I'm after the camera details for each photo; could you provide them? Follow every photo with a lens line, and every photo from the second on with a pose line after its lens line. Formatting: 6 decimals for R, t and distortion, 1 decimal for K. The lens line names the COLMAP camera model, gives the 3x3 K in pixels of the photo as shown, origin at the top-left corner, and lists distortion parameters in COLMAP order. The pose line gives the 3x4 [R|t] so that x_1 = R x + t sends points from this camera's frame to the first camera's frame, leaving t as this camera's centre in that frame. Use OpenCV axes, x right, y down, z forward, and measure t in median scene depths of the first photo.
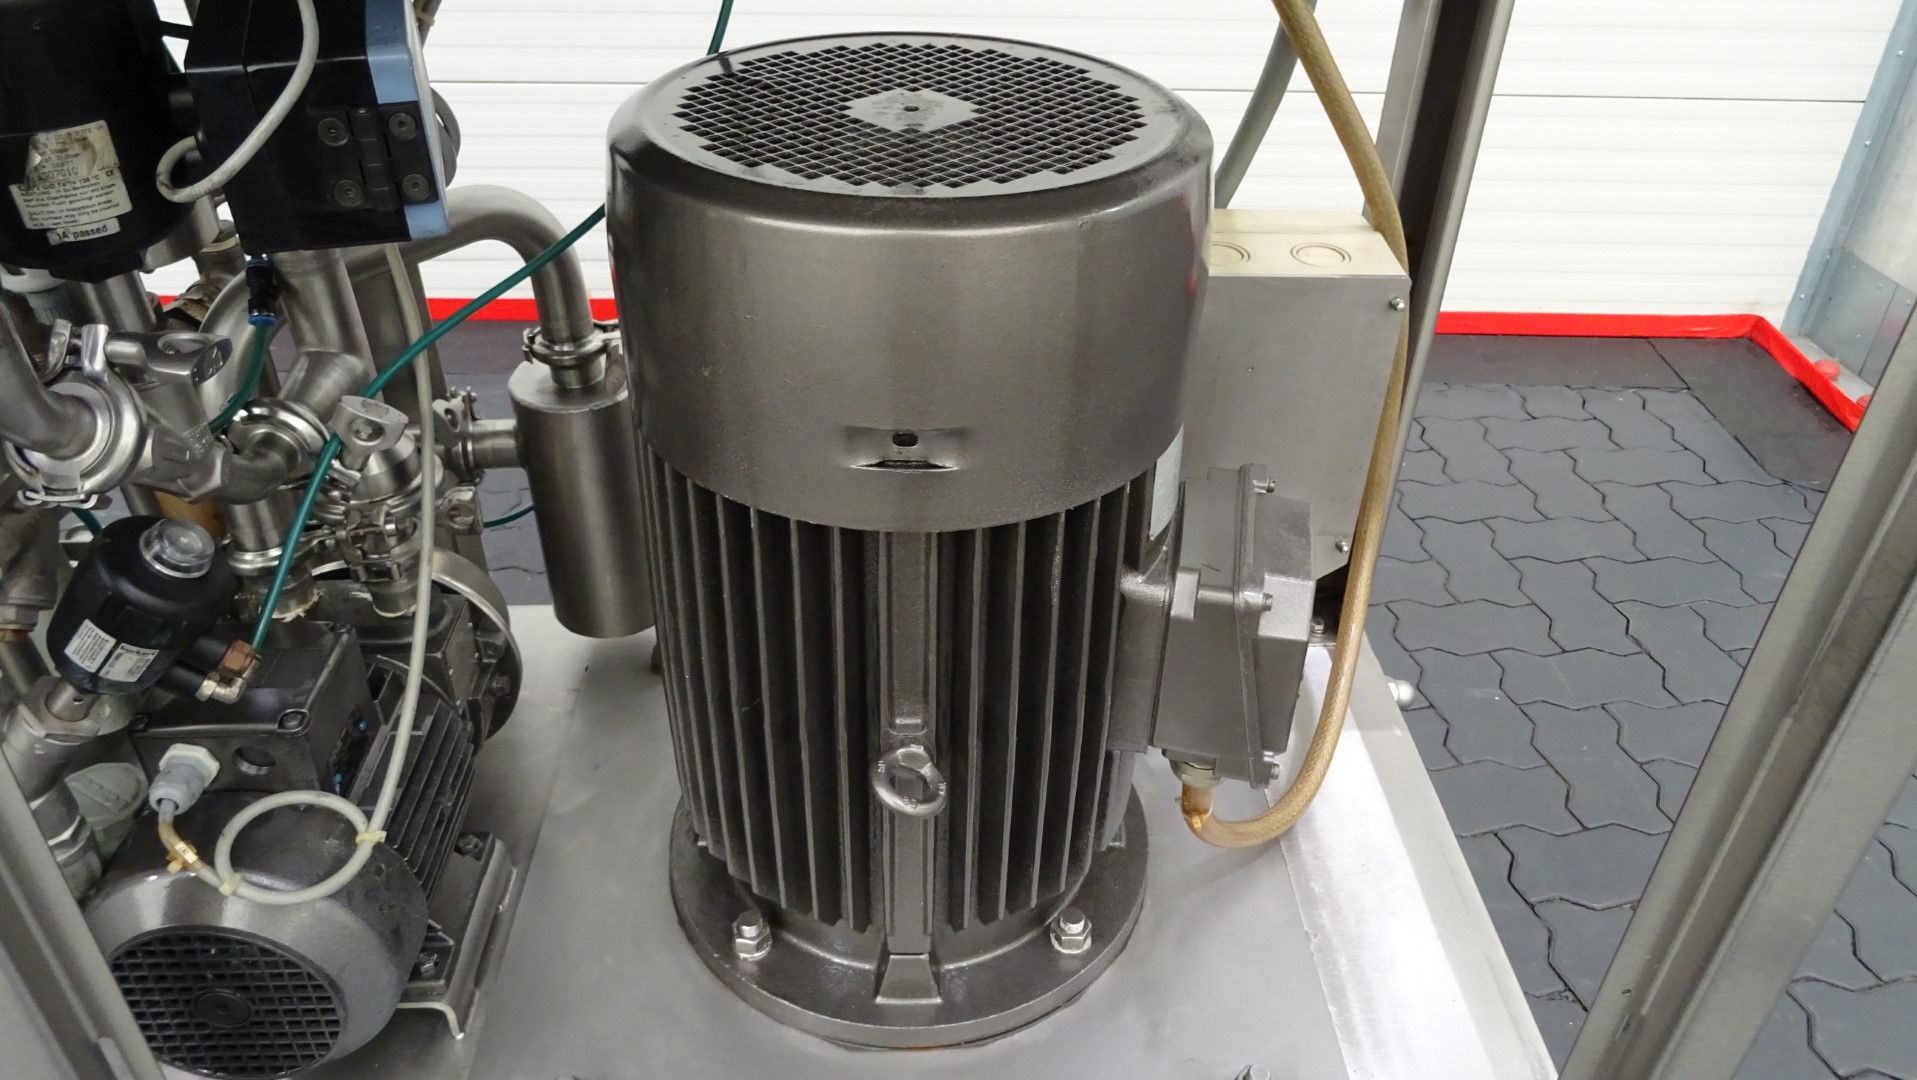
lens RADIAL K [[1342.9, 0, 958.5], [0, 1342.9, 540.0], [0, 0, 1]] dist [-0.002600, -0.005792]
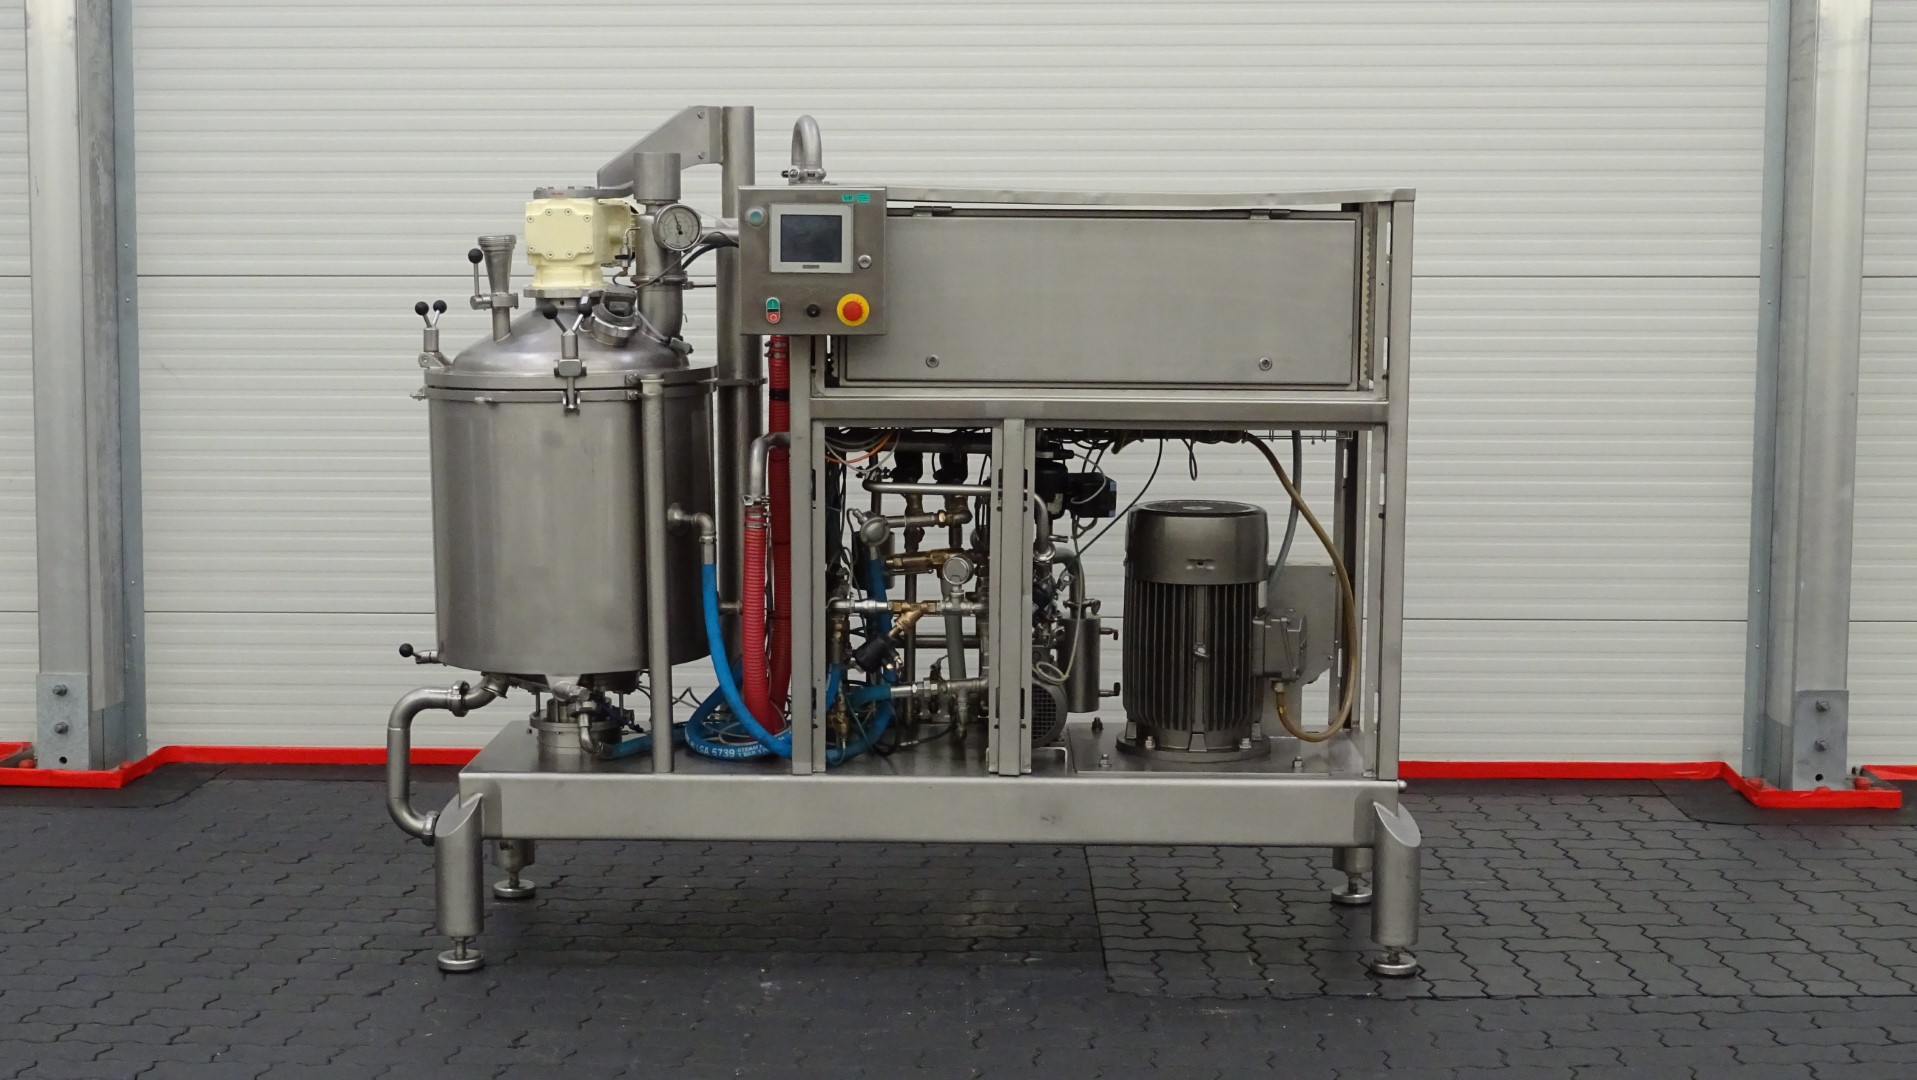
lens RADIAL K [[2807.6, 0, 958.5], [0, 2807.6, 540.0], [0, 0, 1]] dist [0.006956, -0.002261]
pose [[0.999226, -0.008672, -0.038369, -0.372649], [-0.010750, 0.878067, -0.478417, 3.357905], [0.037839, 0.478459, 0.877294, -5.649432]]
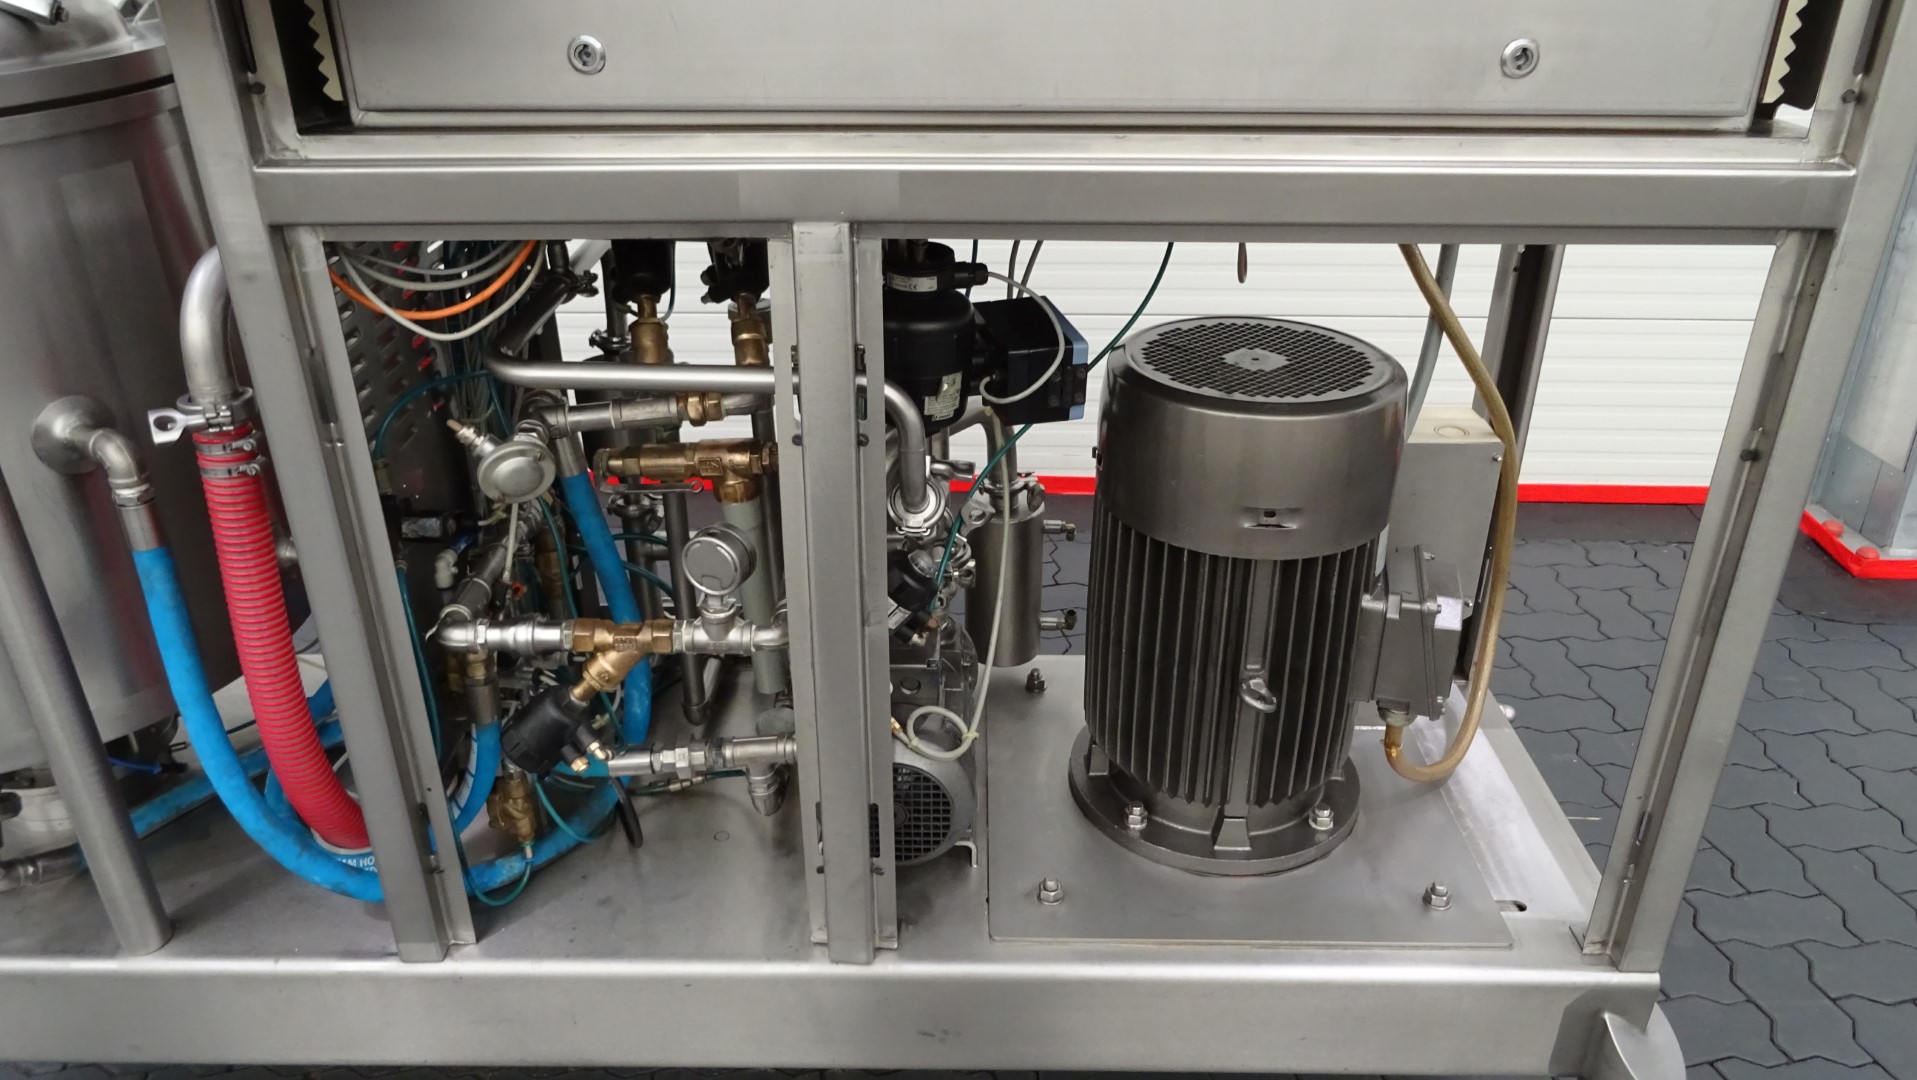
lens RADIAL K [[1342.9, 0, 958.5], [0, 1342.9, 540.0], [0, 0, 1]] dist [-0.002600, -0.005792]
pose [[0.998766, 0.003583, -0.049536, -0.309681], [-0.010461, 0.990196, -0.139294, 0.193036], [0.048551, 0.139640, 0.989011, -0.806184]]
